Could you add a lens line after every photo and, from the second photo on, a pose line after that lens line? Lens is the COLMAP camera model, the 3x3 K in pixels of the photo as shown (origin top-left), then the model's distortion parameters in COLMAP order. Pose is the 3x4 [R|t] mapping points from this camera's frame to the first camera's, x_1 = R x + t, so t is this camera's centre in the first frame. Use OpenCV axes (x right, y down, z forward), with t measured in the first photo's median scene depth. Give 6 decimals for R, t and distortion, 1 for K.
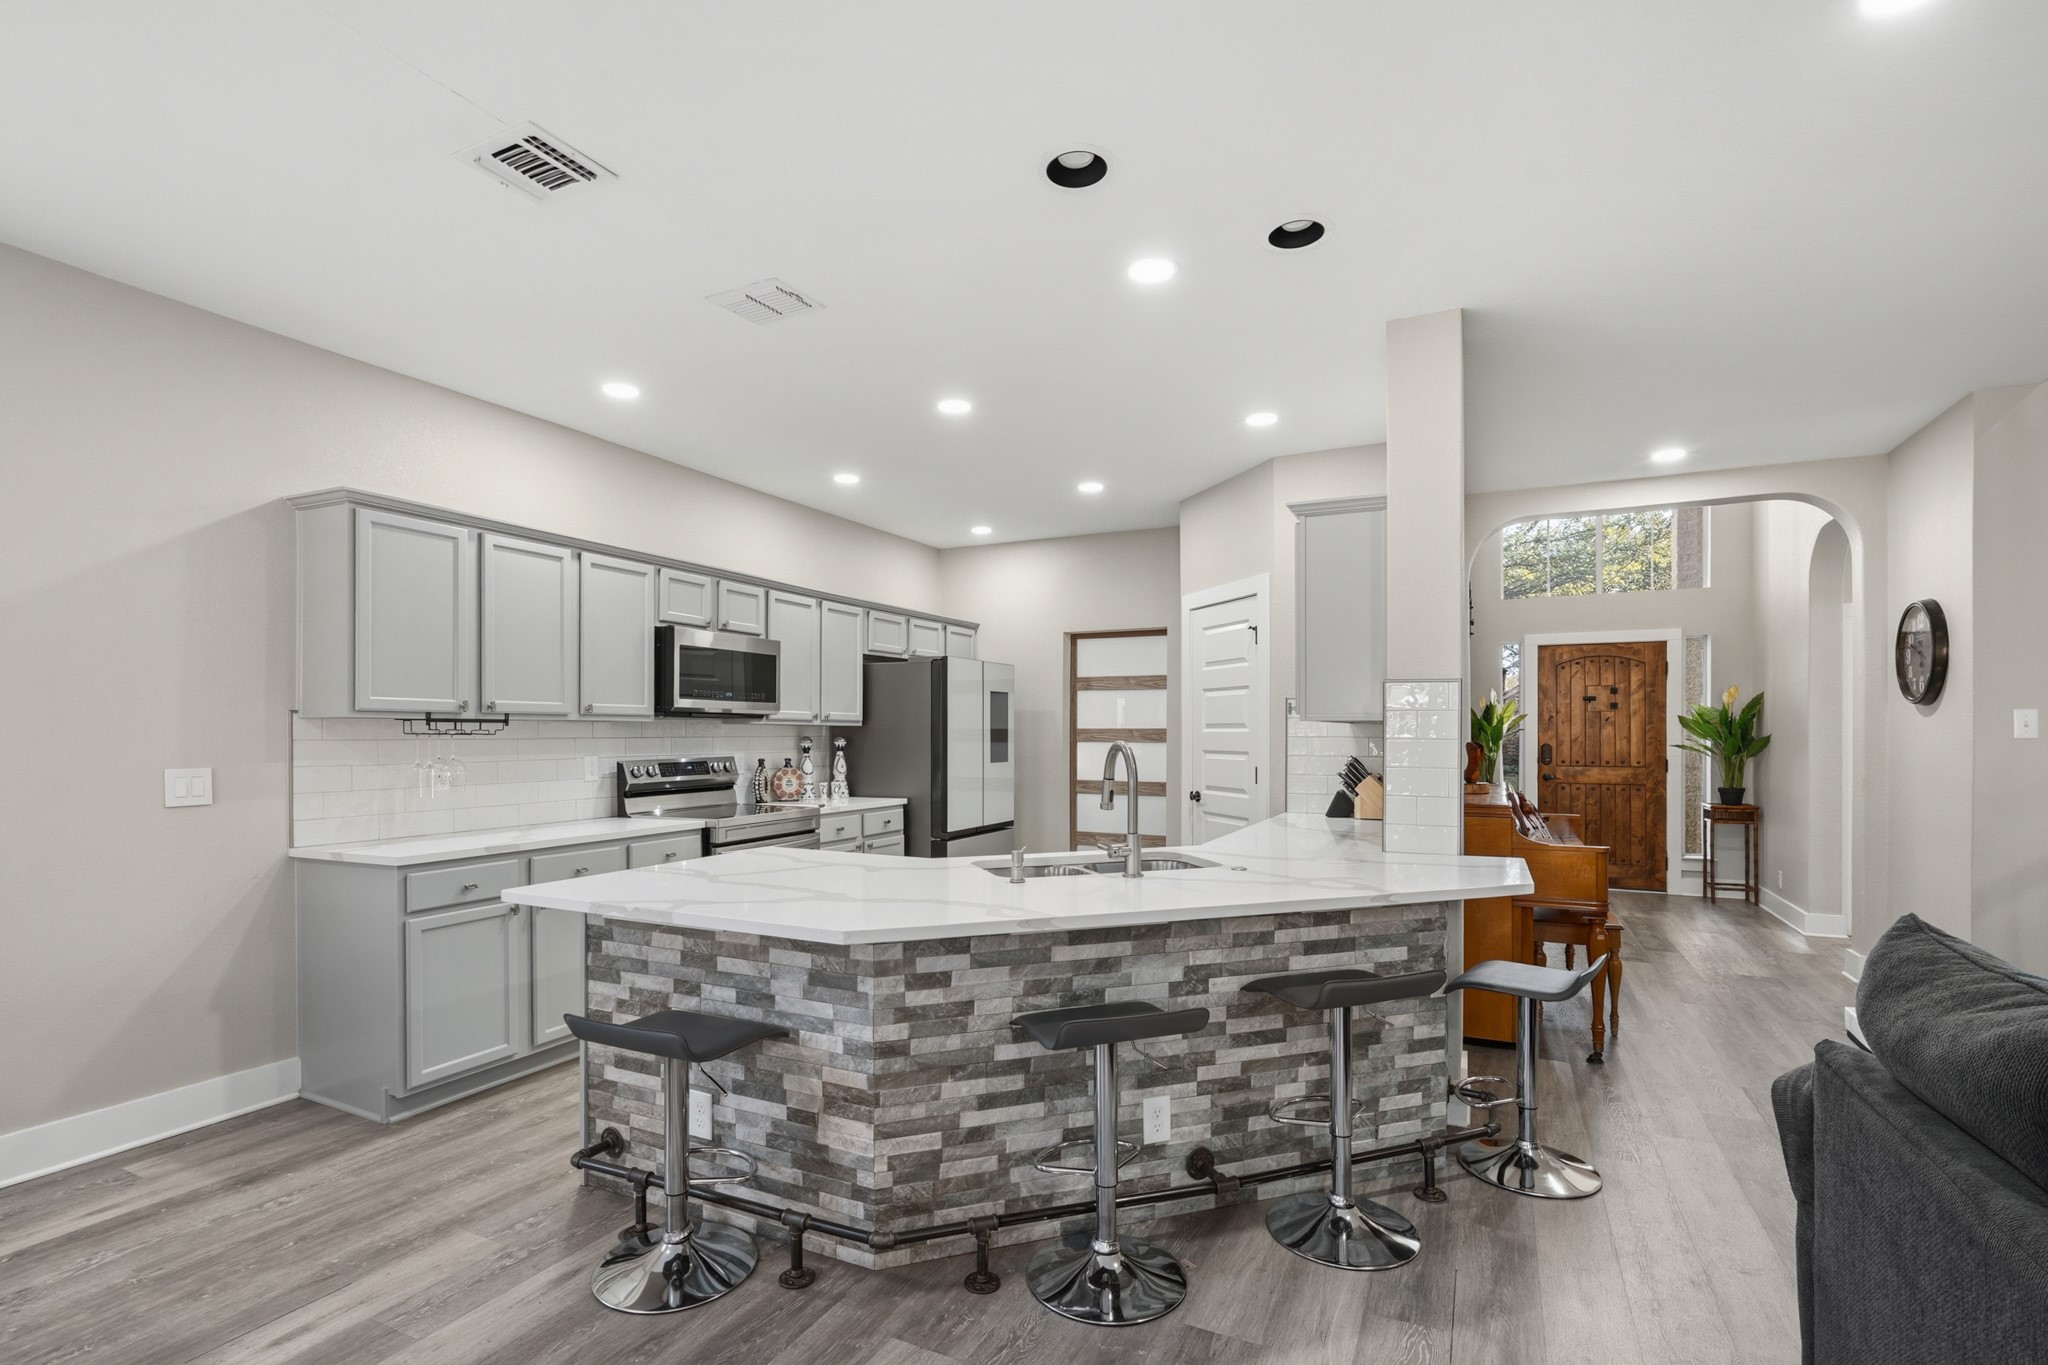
lens RADIAL K [[937.2, 0, 959.2], [0, 937.2, 735.4], [0, 0, 1]] dist [-0.020261, 0.000483]
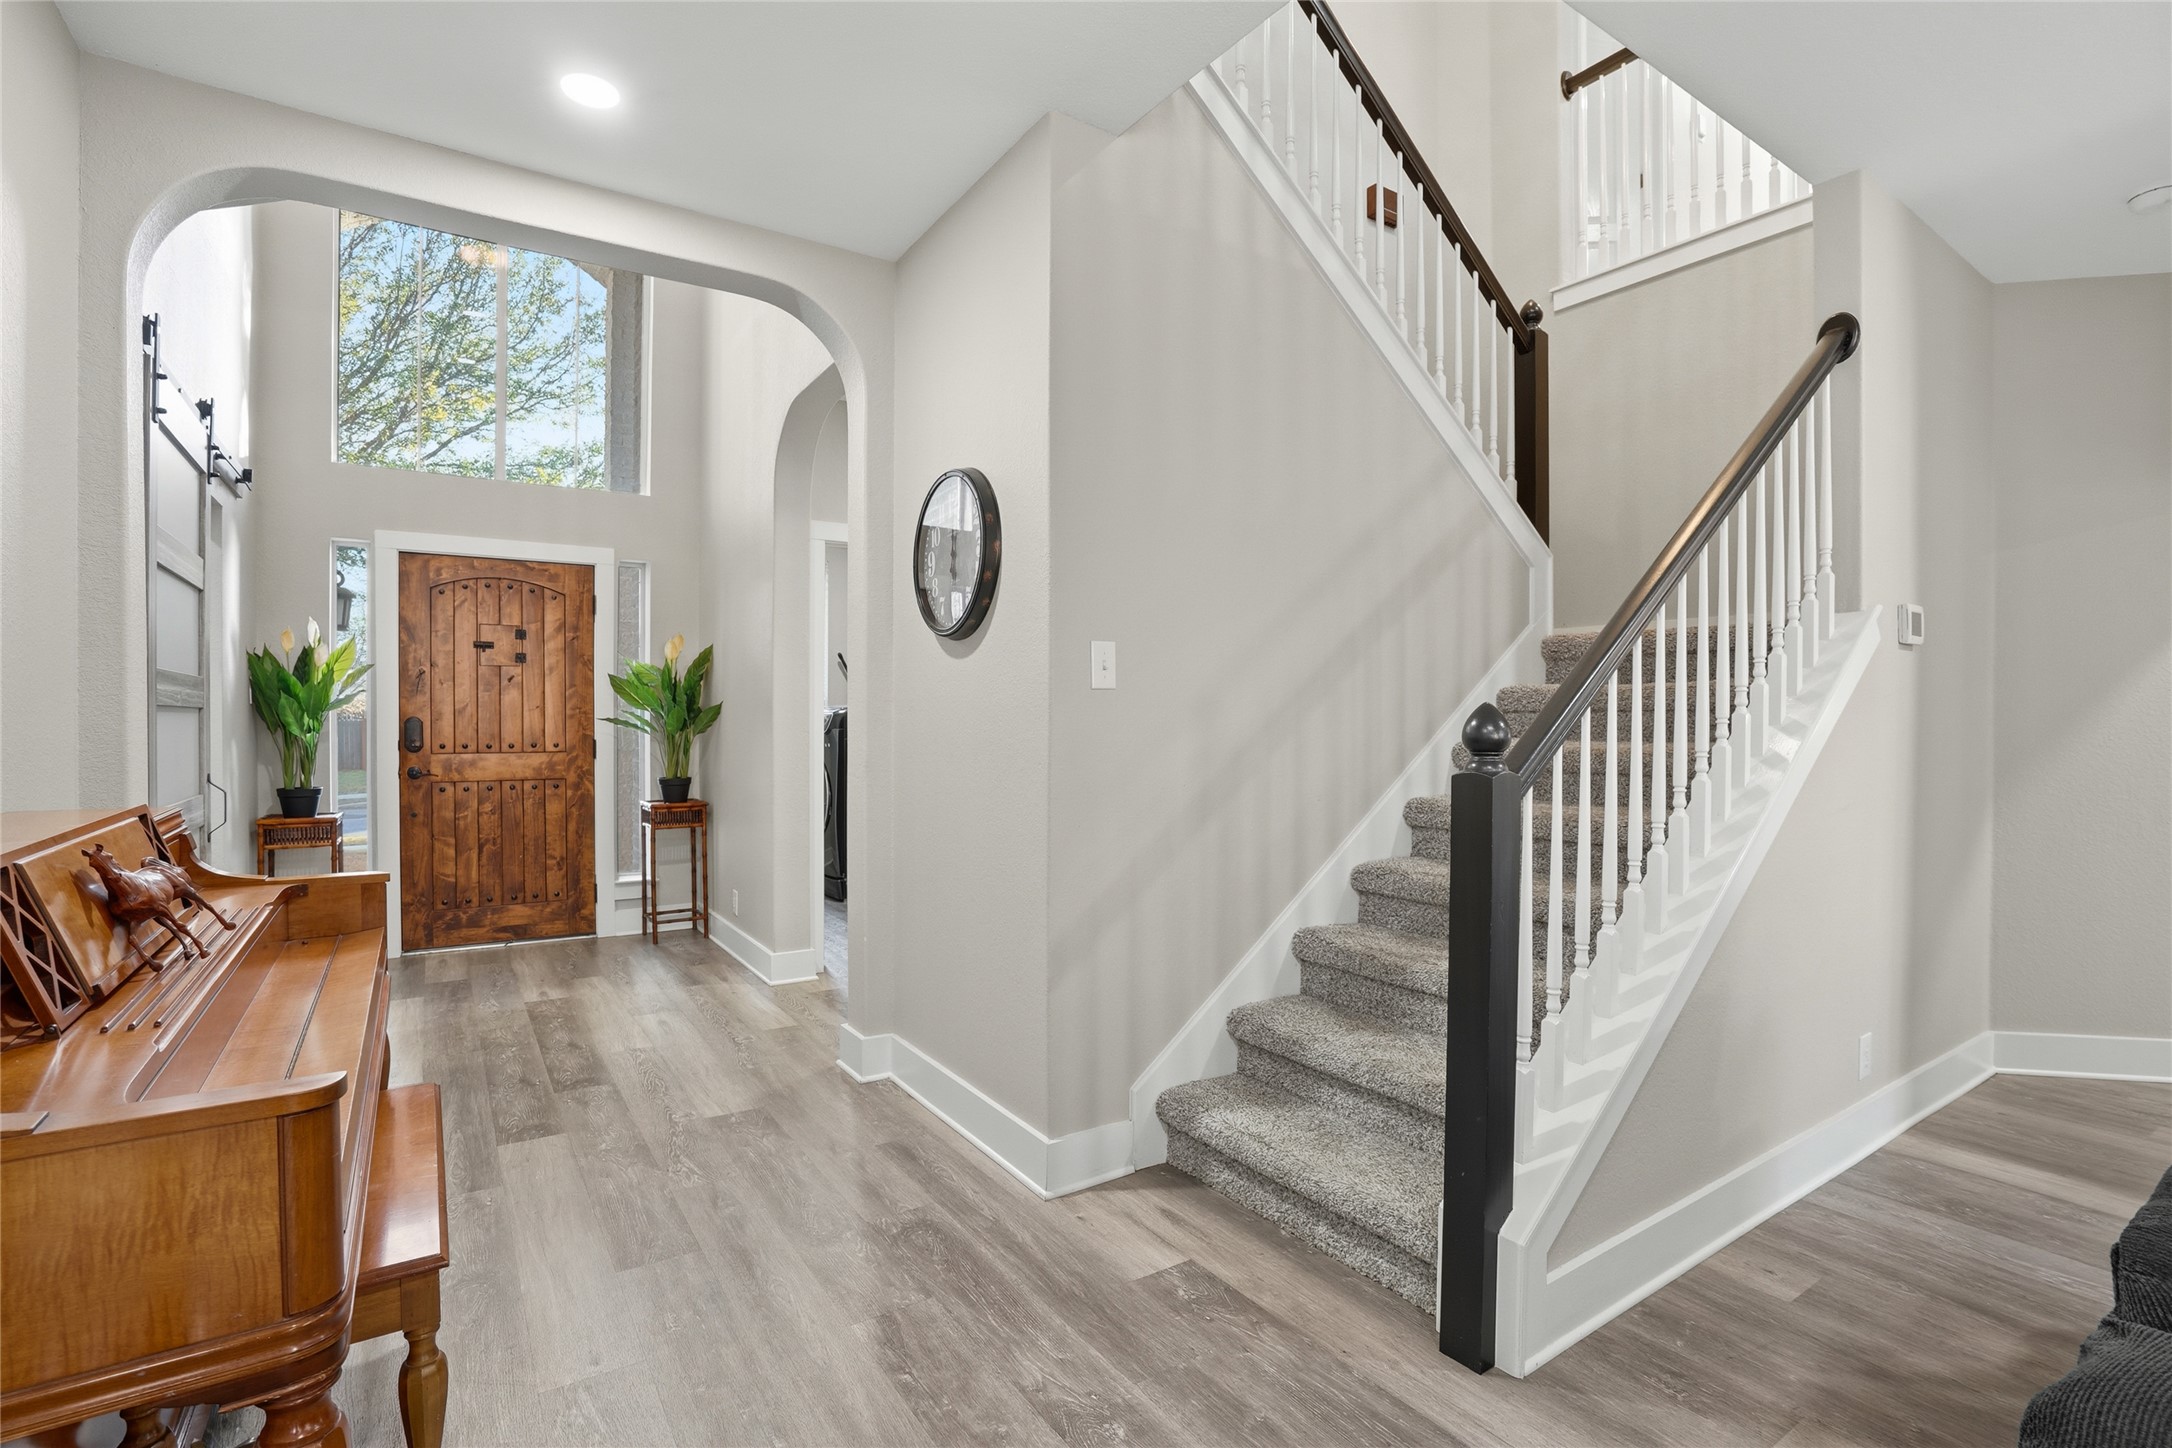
lens RADIAL K [[994.0, 0, 1080.5], [0, 994.0, 726.8], [0, 0, 1]] dist [-0.020261, 0.000483]
pose [[0.452420, -0.004745, 0.891792, 0.278817], [0.000317, 0.999987, 0.005160, 0.012750], [-0.891805, -0.002052, 0.452415, 0.354456]]
